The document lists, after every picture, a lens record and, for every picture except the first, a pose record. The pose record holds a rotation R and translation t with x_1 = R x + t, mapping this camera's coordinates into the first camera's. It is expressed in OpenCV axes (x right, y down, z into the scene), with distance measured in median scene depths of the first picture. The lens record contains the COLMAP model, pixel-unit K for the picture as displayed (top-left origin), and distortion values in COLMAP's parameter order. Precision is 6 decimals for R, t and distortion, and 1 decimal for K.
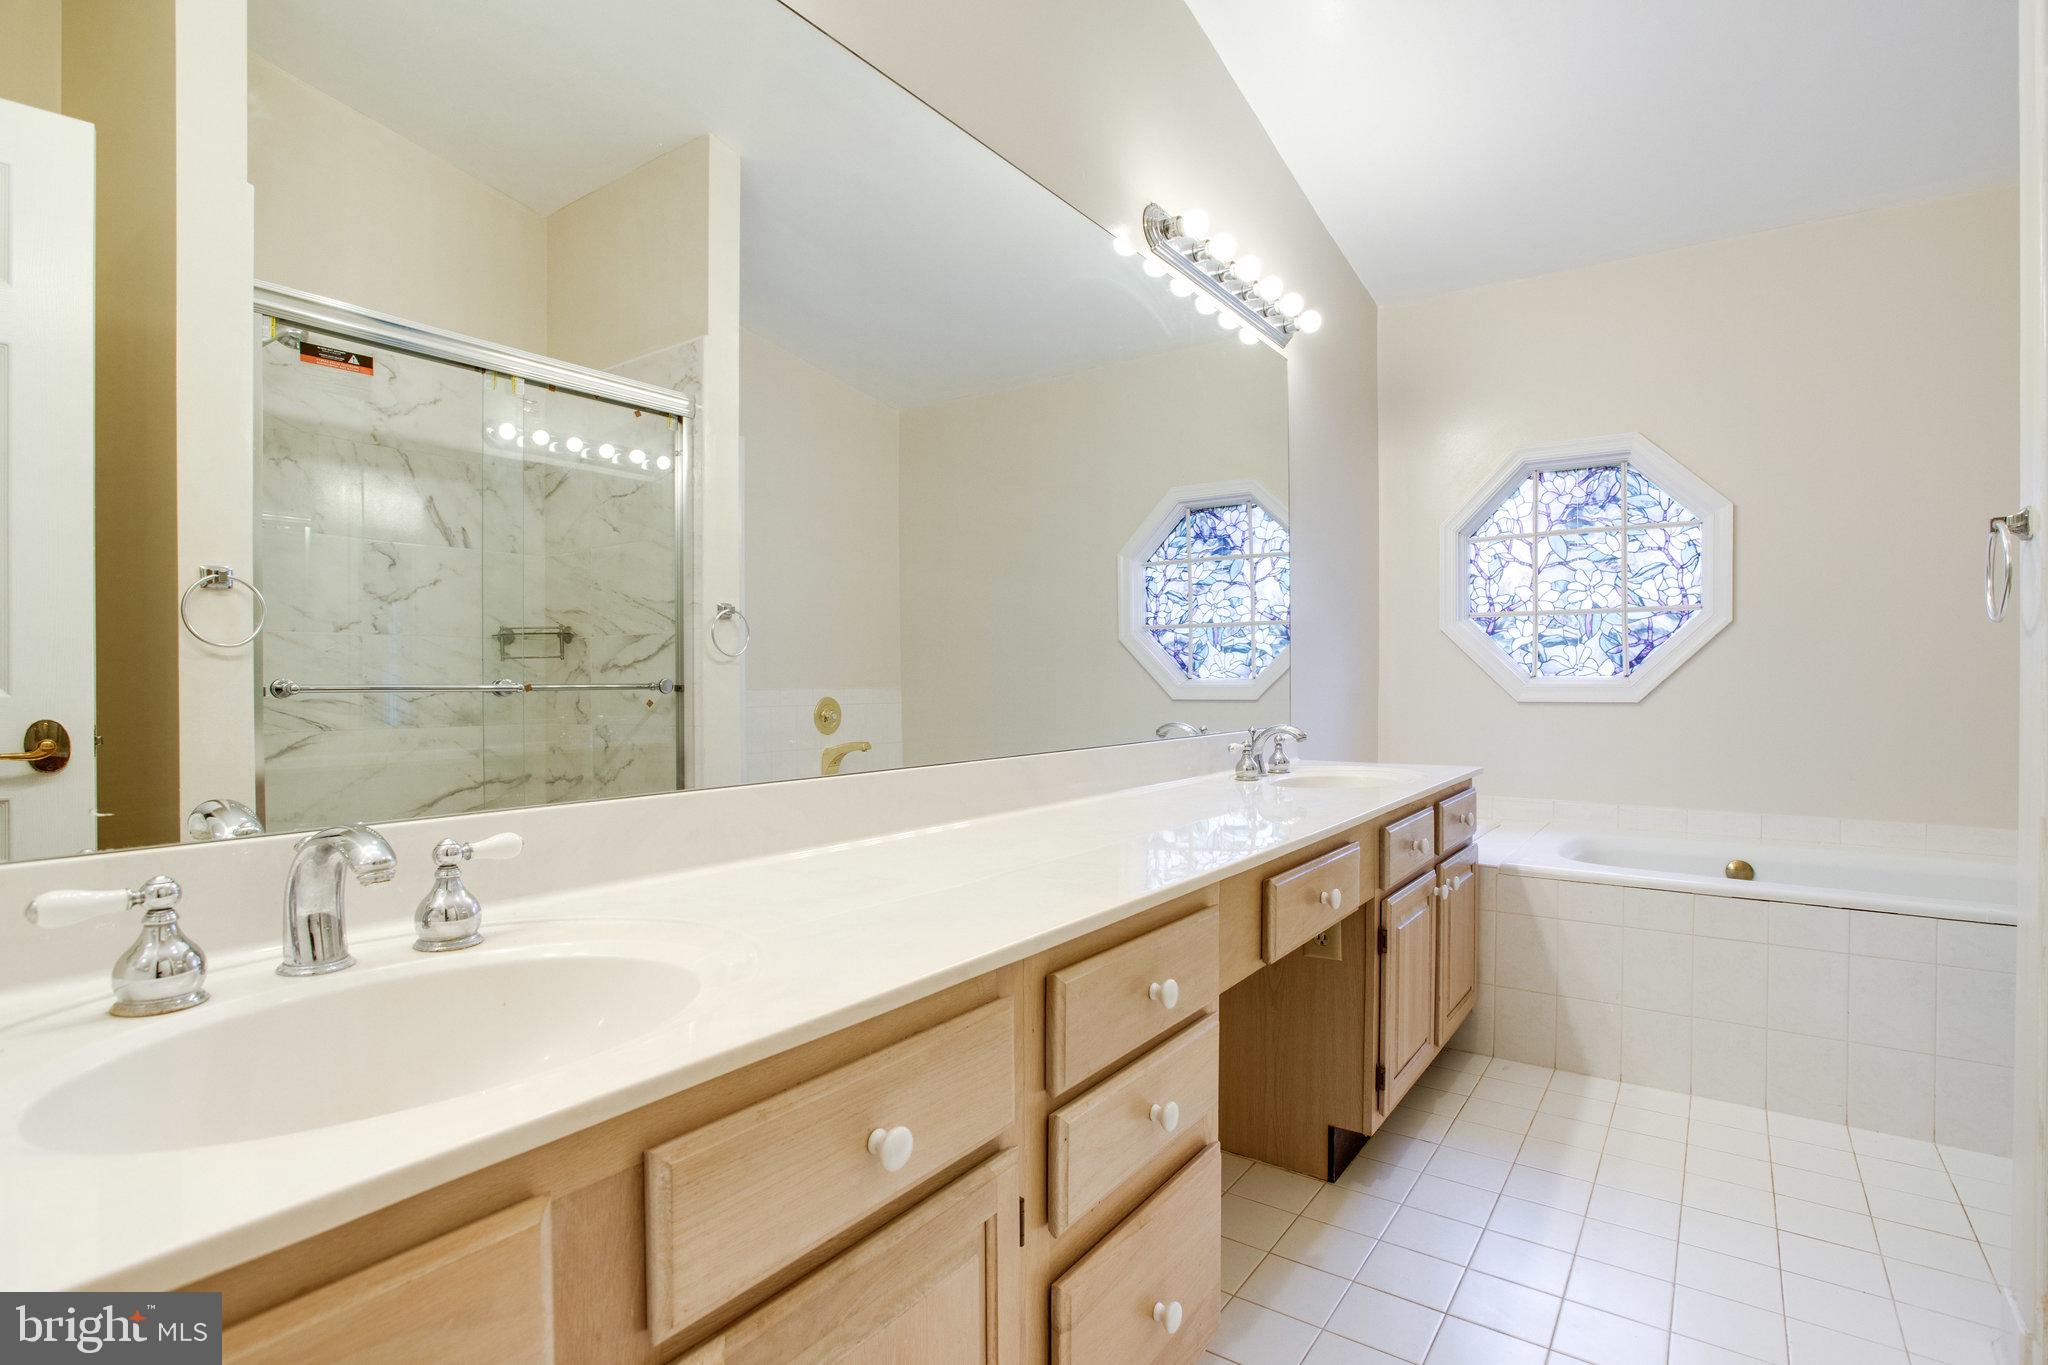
lens RADIAL K [[1034.6, 0, 1058.0], [0, 1034.6, 678.8], [0, 0, 1]] dist [-0.038111, -0.000272]
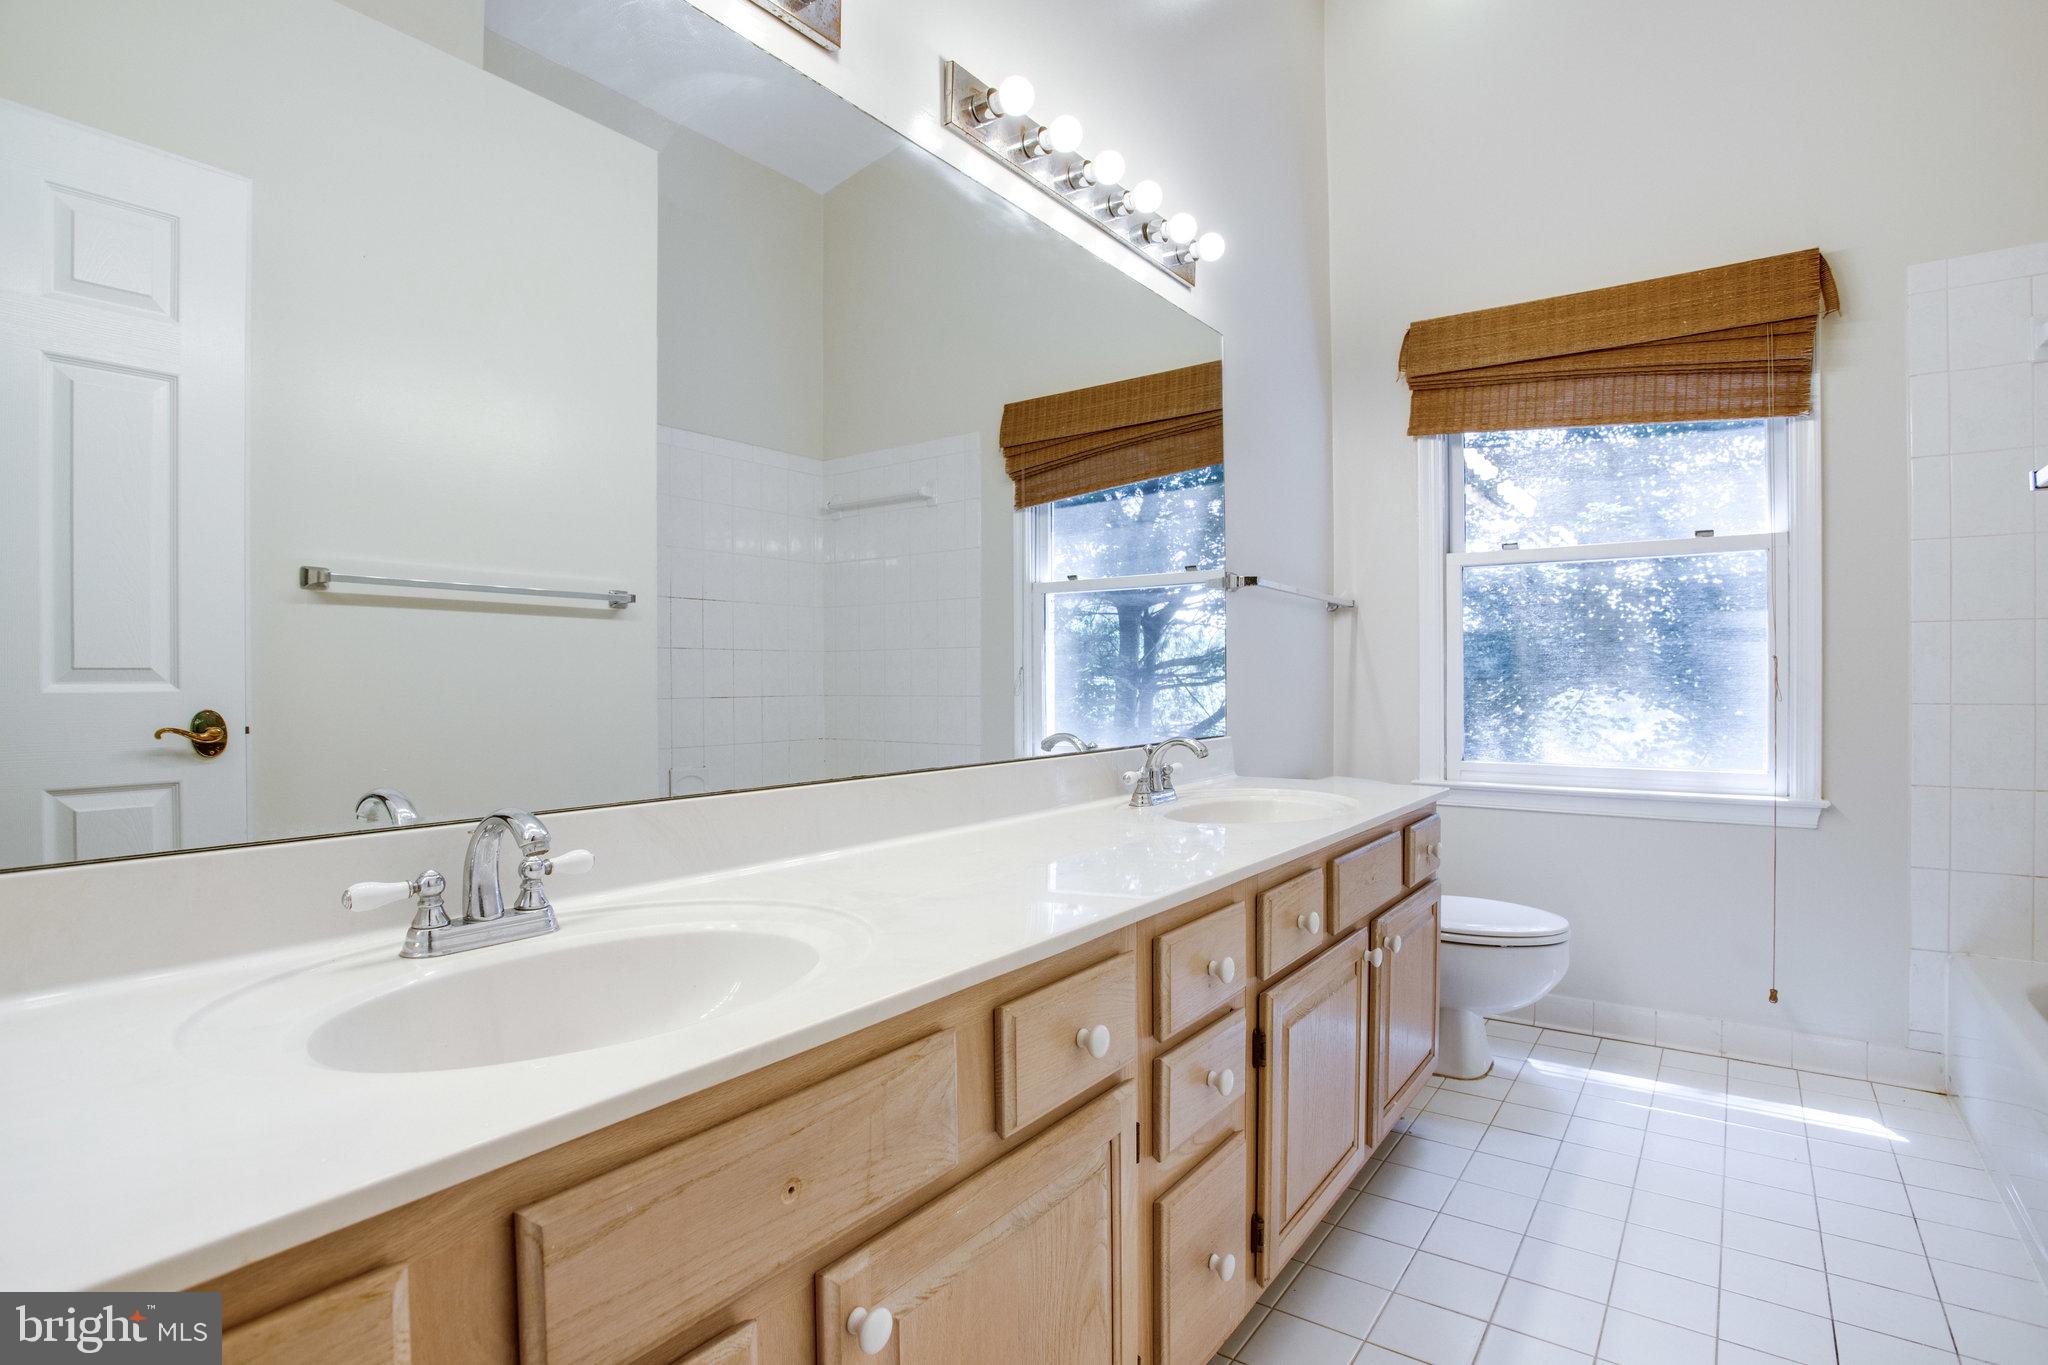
lens RADIAL K [[1039.6, 0, 1008.6], [0, 1039.6, 681.7], [0, 0, 1]] dist [-0.034283, 0.000526]
pose [[0.999168, -0.003721, -0.040620, 0.092633], [0.003503, 0.999979, -0.005454, -0.002210], [0.040639, 0.005307, 0.999160, 0.141072]]
